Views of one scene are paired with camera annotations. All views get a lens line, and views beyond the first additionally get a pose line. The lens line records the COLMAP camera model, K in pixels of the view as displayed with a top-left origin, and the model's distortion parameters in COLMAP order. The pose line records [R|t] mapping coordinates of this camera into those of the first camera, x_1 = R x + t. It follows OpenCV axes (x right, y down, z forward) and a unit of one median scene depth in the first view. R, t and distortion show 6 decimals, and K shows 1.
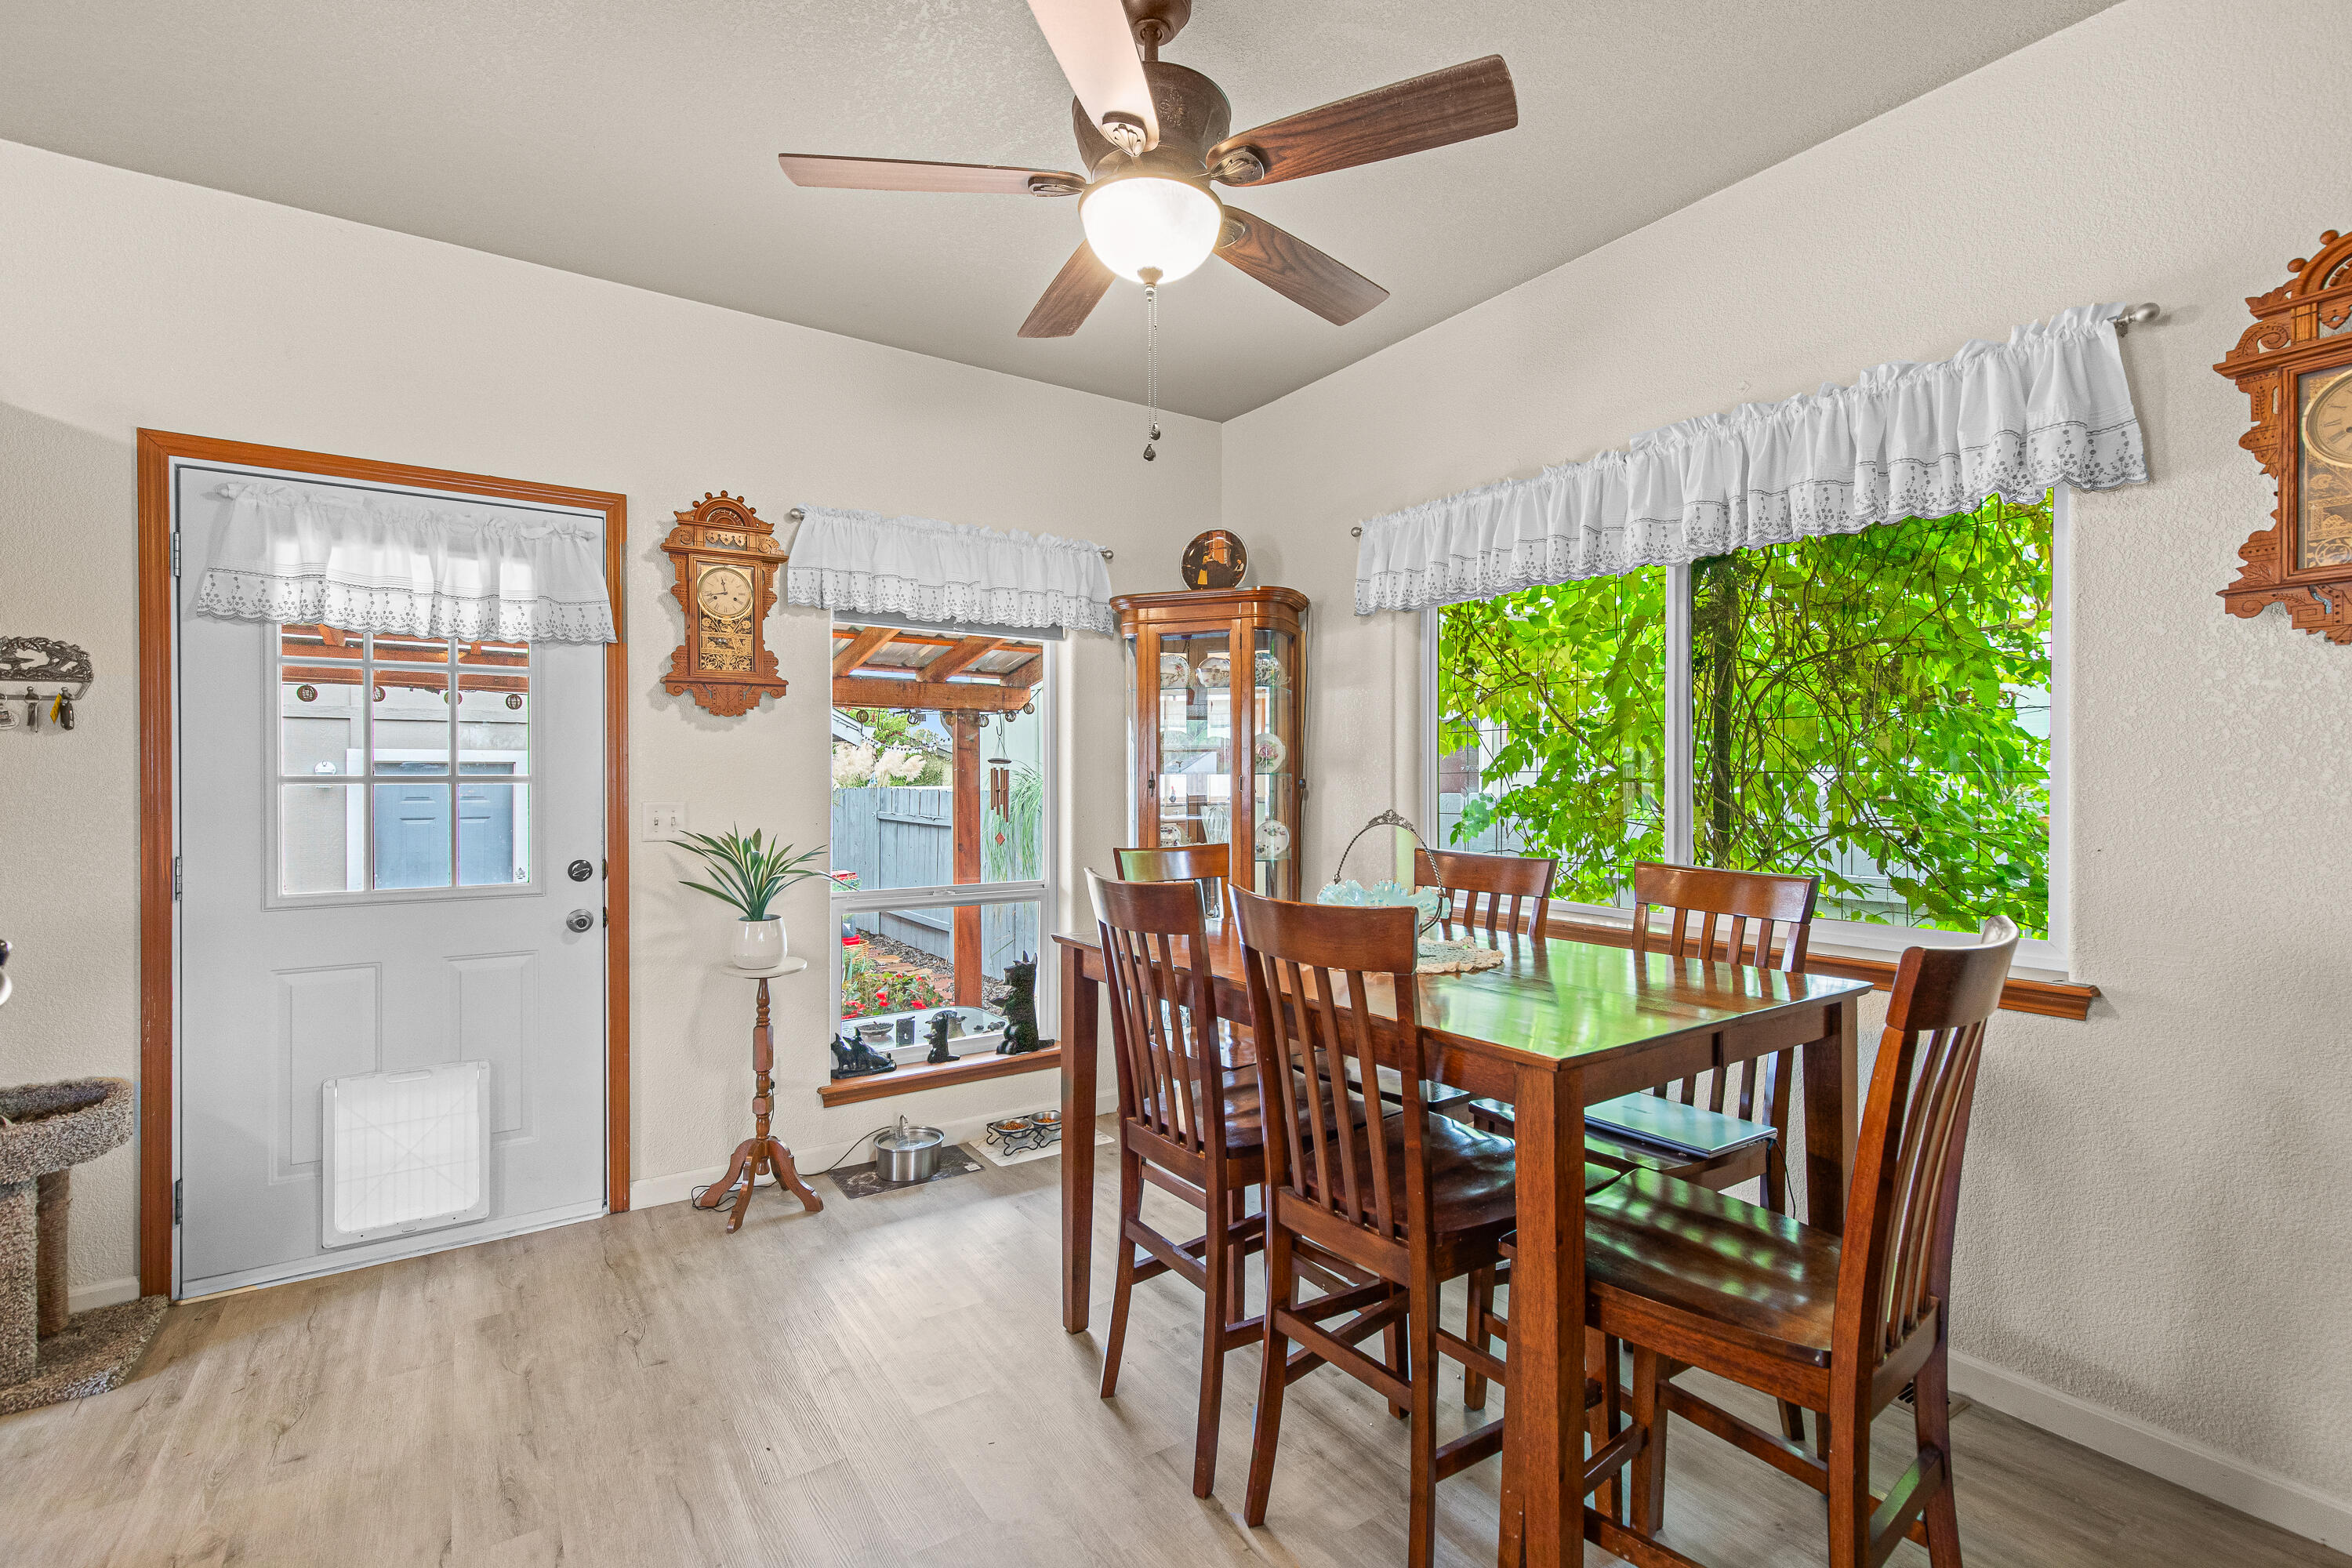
lens RADIAL K [[1087.8, 0, 1180.2], [0, 1087.8, 780.2], [0, 0, 1]] dist [0.001512, -0.000163]
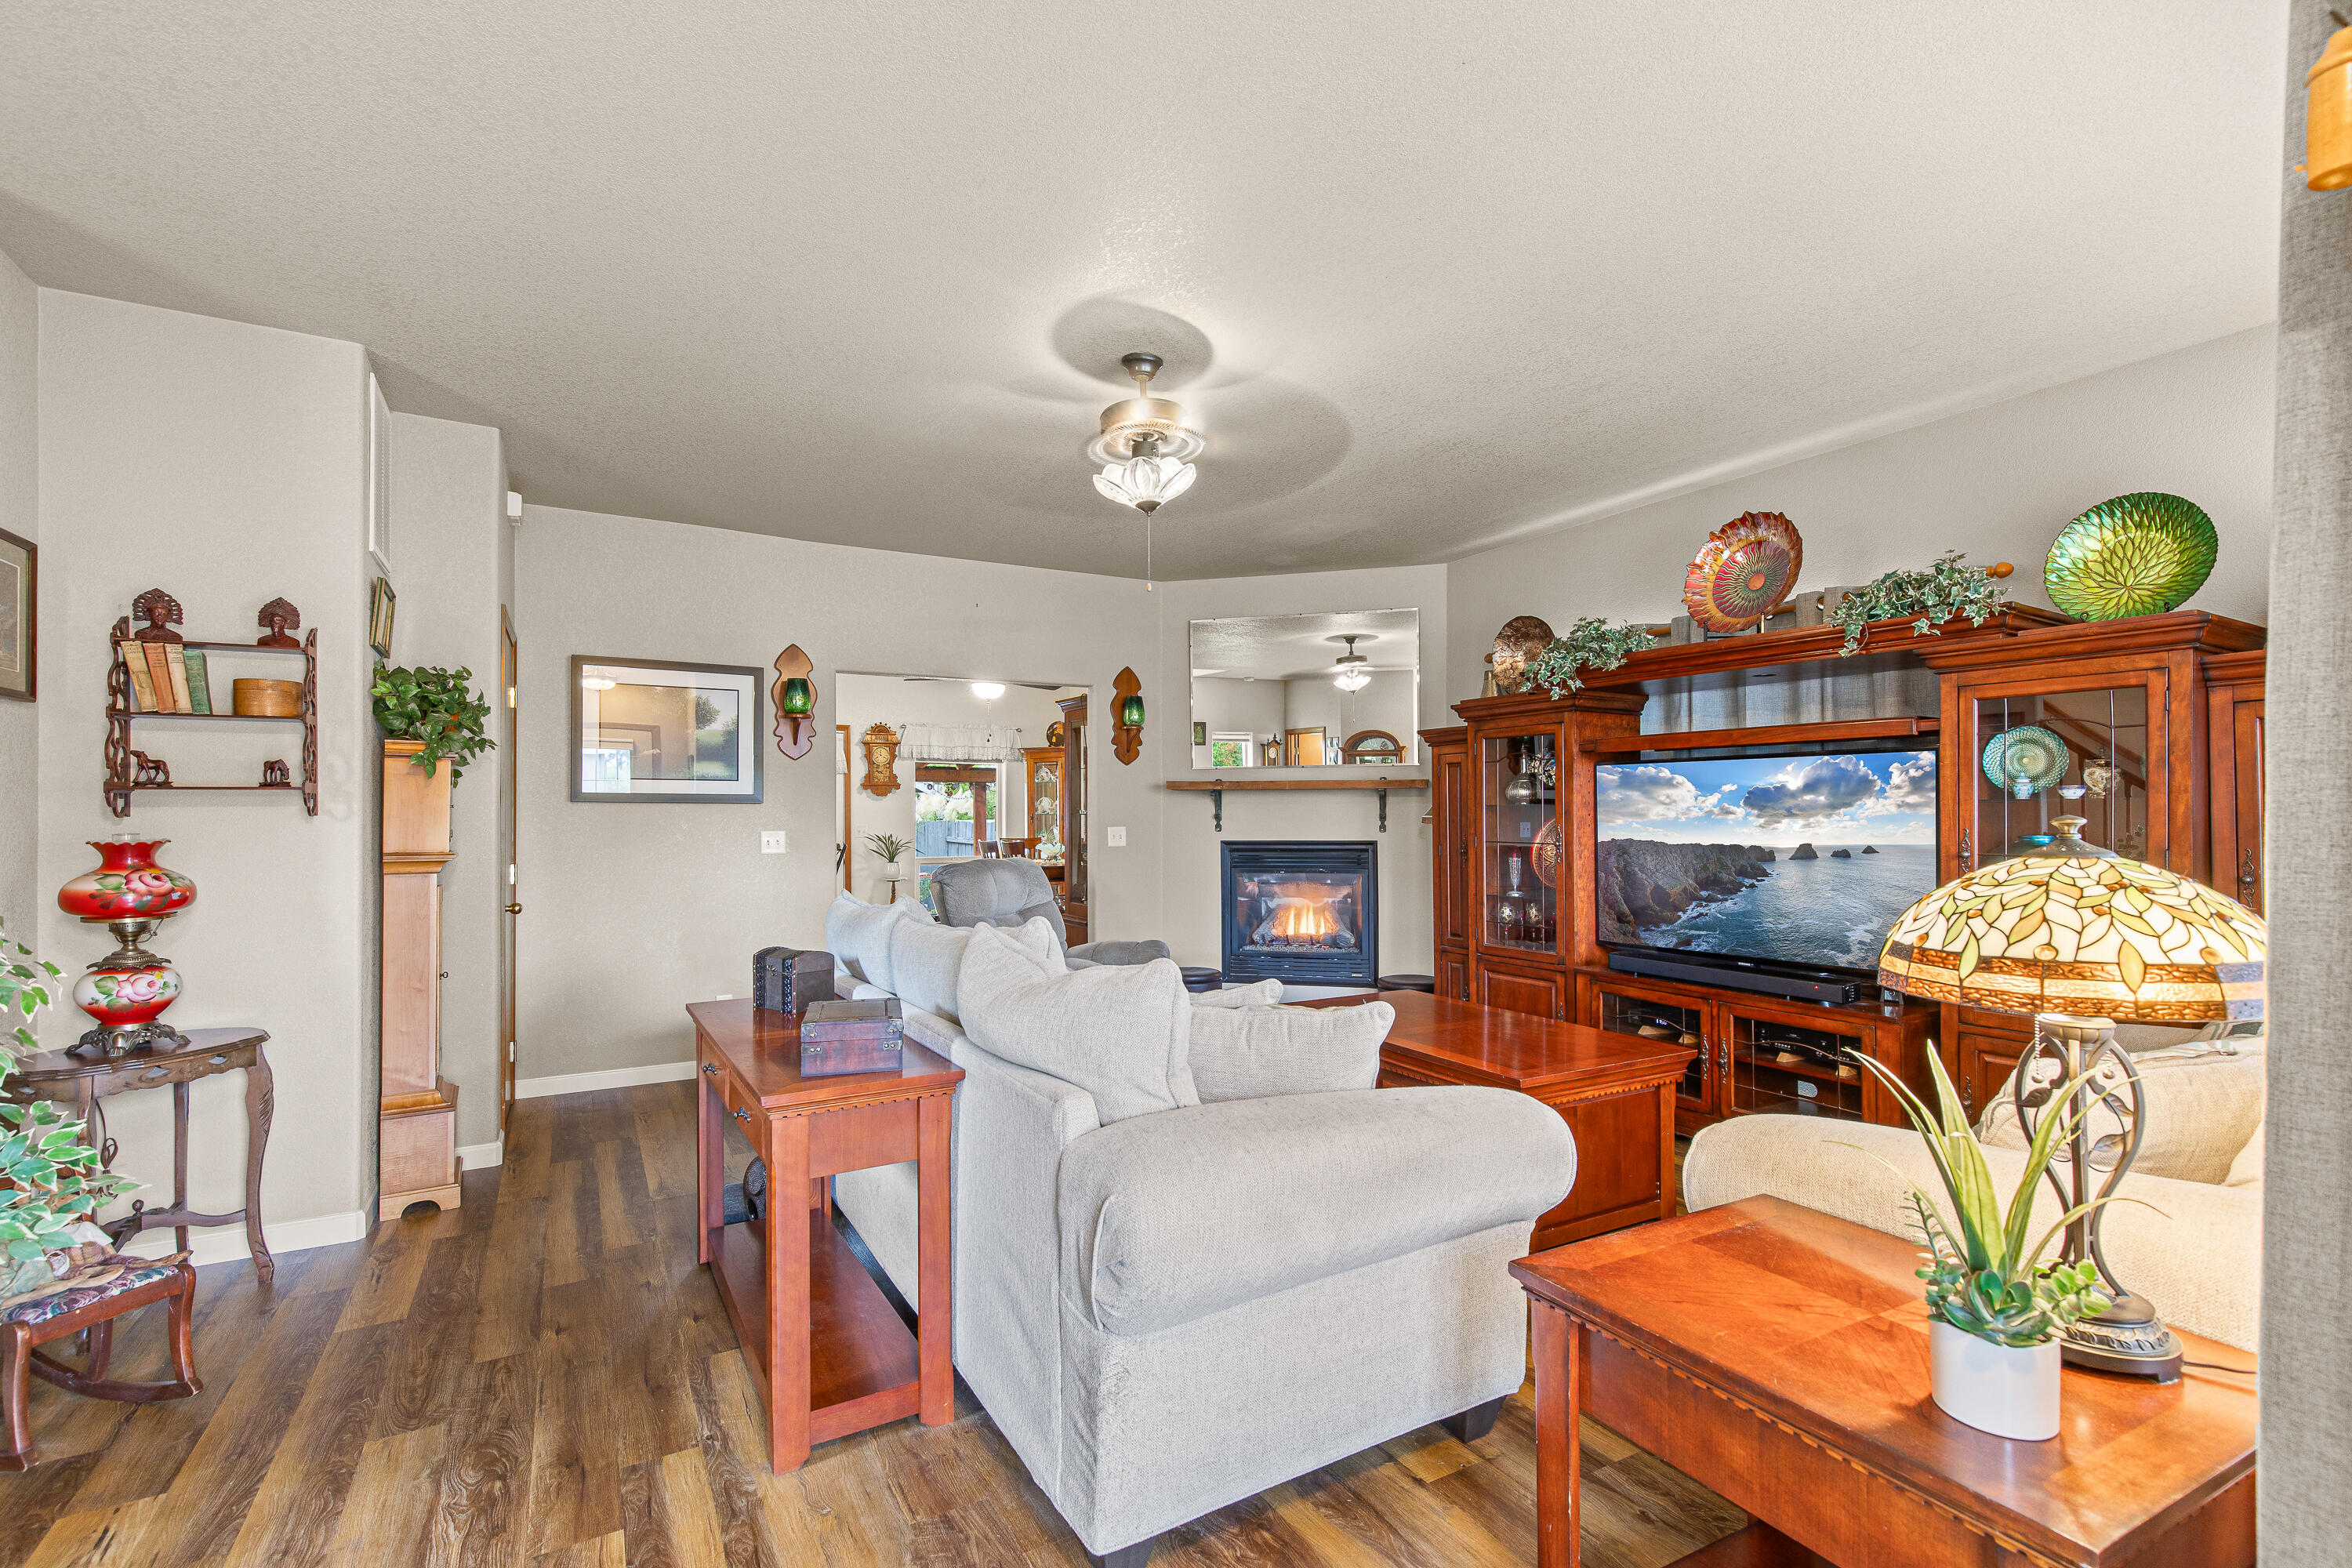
lens RADIAL K [[1060.5, 0, 1173.6], [0, 1060.5, 795.2], [0, 0, 1]] dist [0.001710, 0.000033]
pose [[0.997429, -0.003885, -0.071553, 0.575989], [0.002607, 0.999836, -0.017938, -0.006702], [0.071611, 0.017705, 0.997276, -1.793229]]
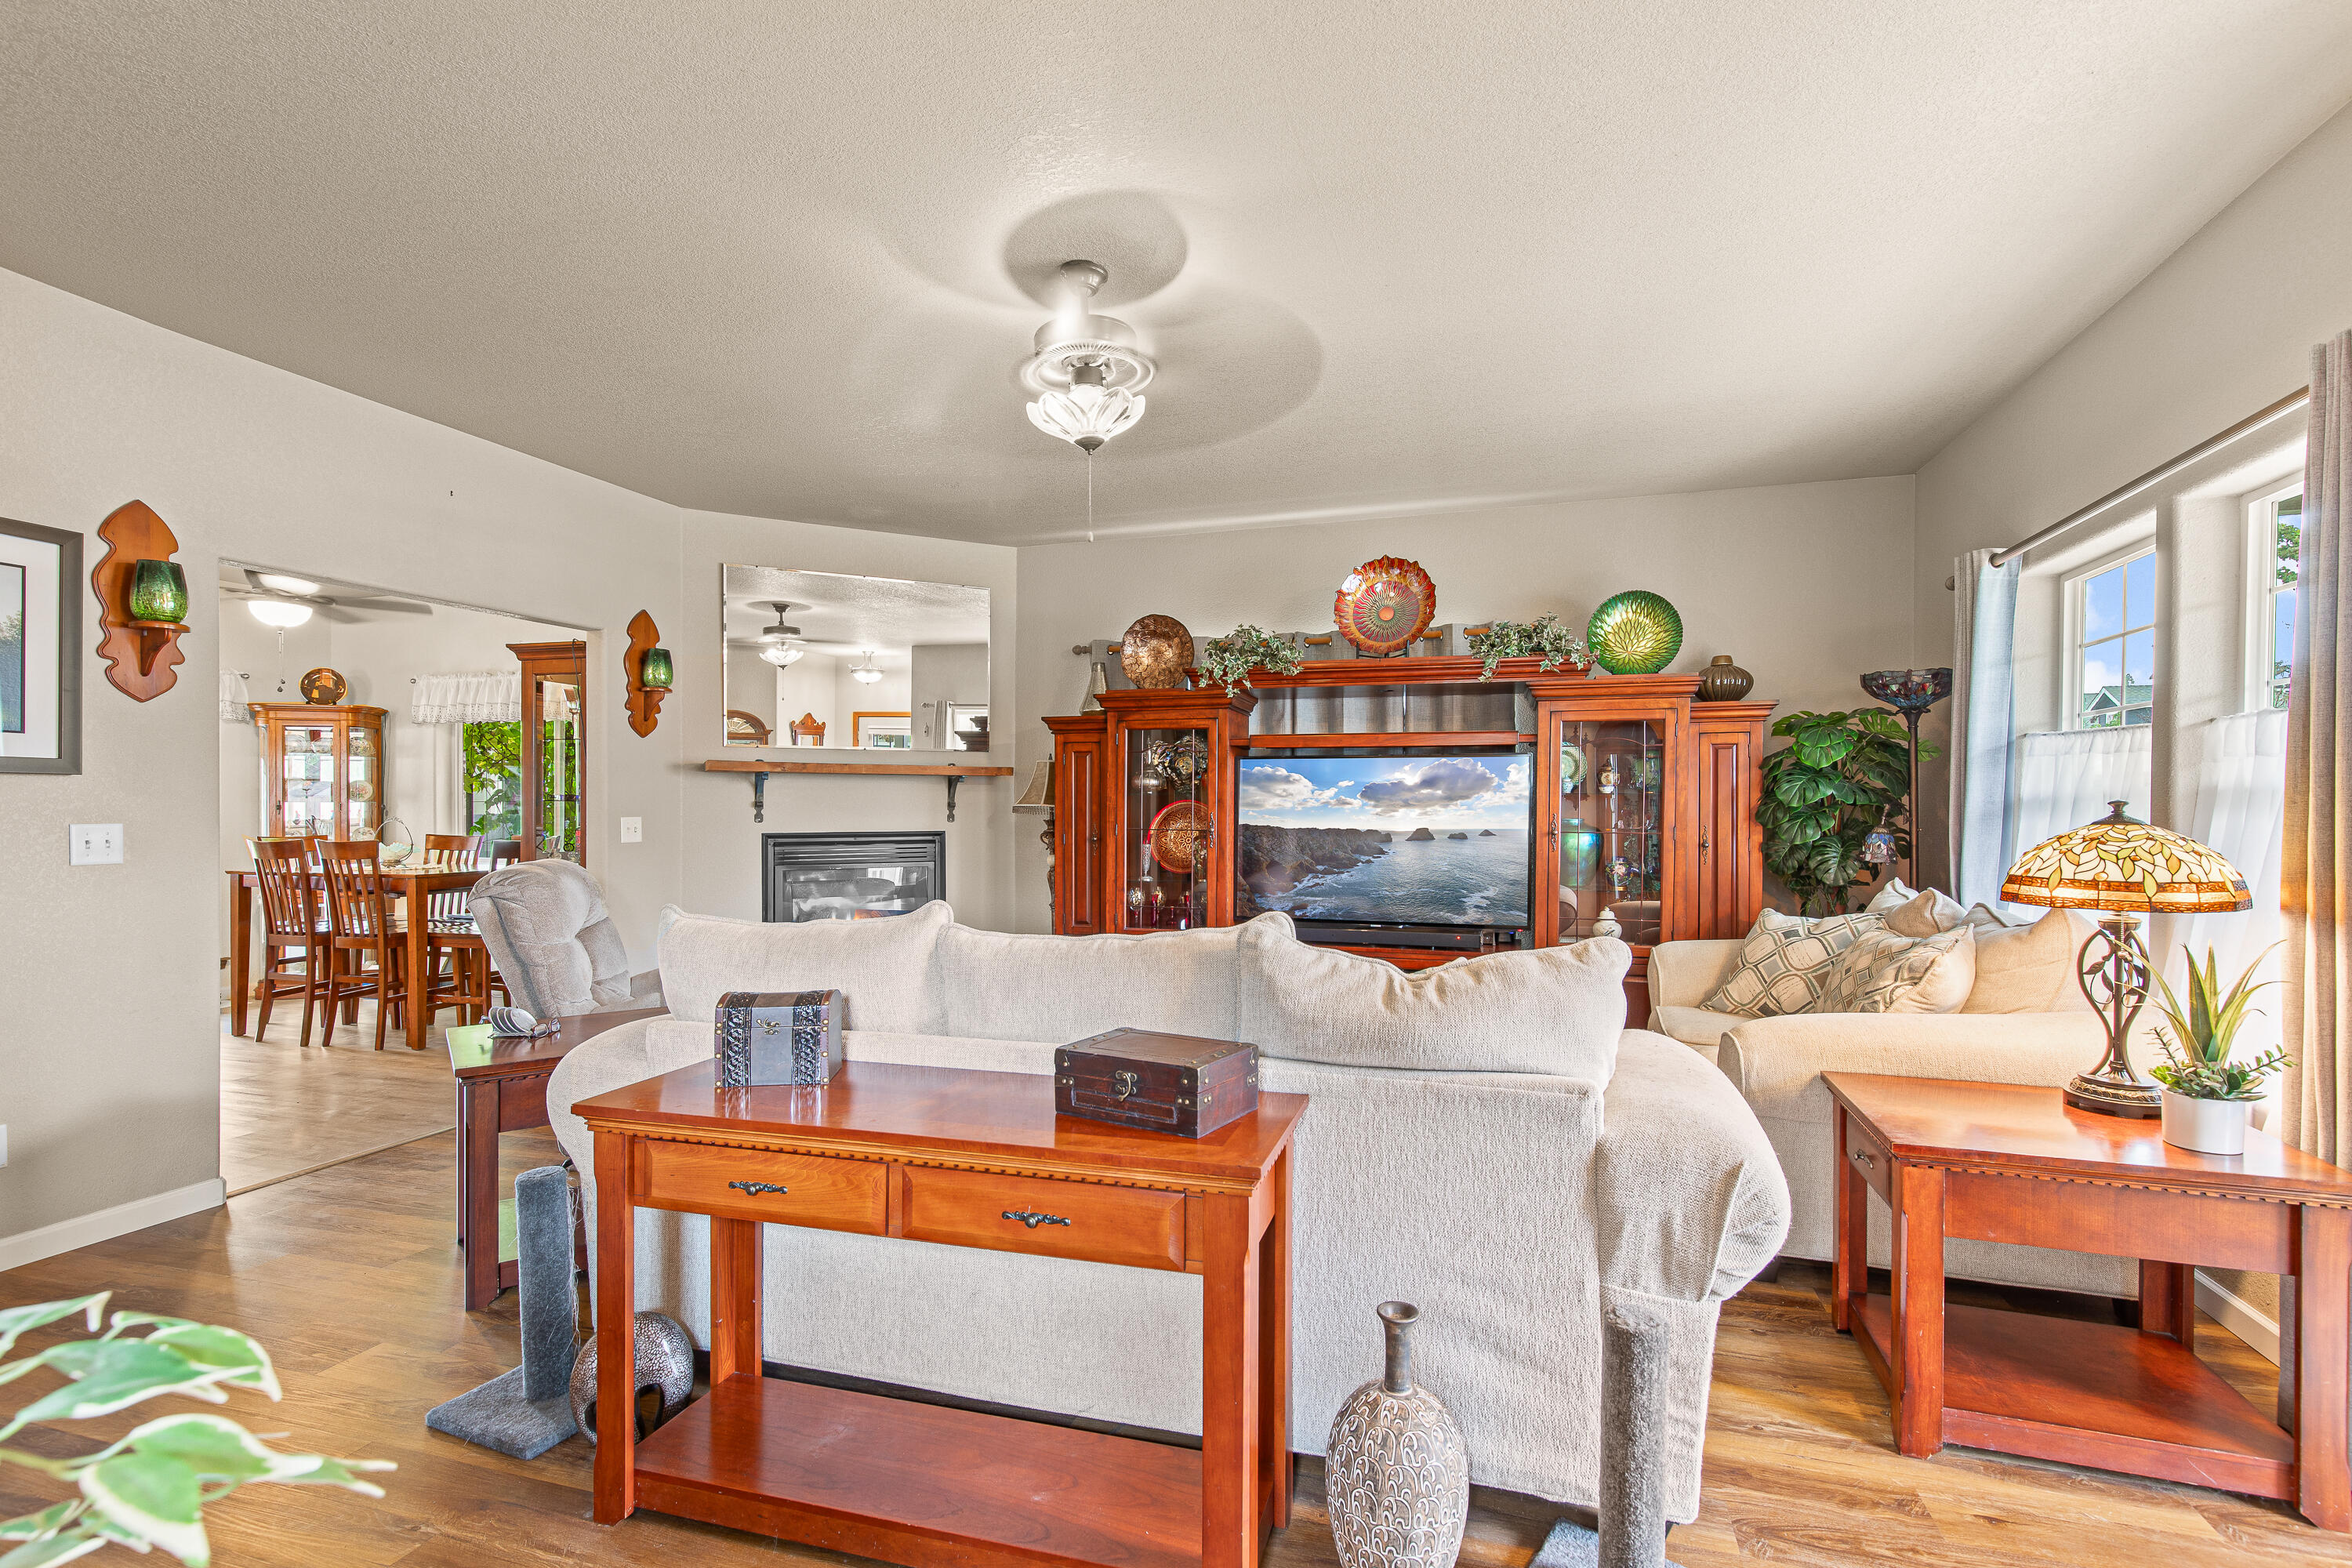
lens RADIAL K [[1078.8, 0, 1185.4], [0, 1078.8, 808.4], [0, 0, 1]] dist [0.006796, -0.000788]
pose [[0.780252, 0.001497, 0.625463, 0.027189], [-0.002533, 0.999996, 0.000767, 0.000504], [-0.625460, -0.002183, 0.780253, -1.557903]]
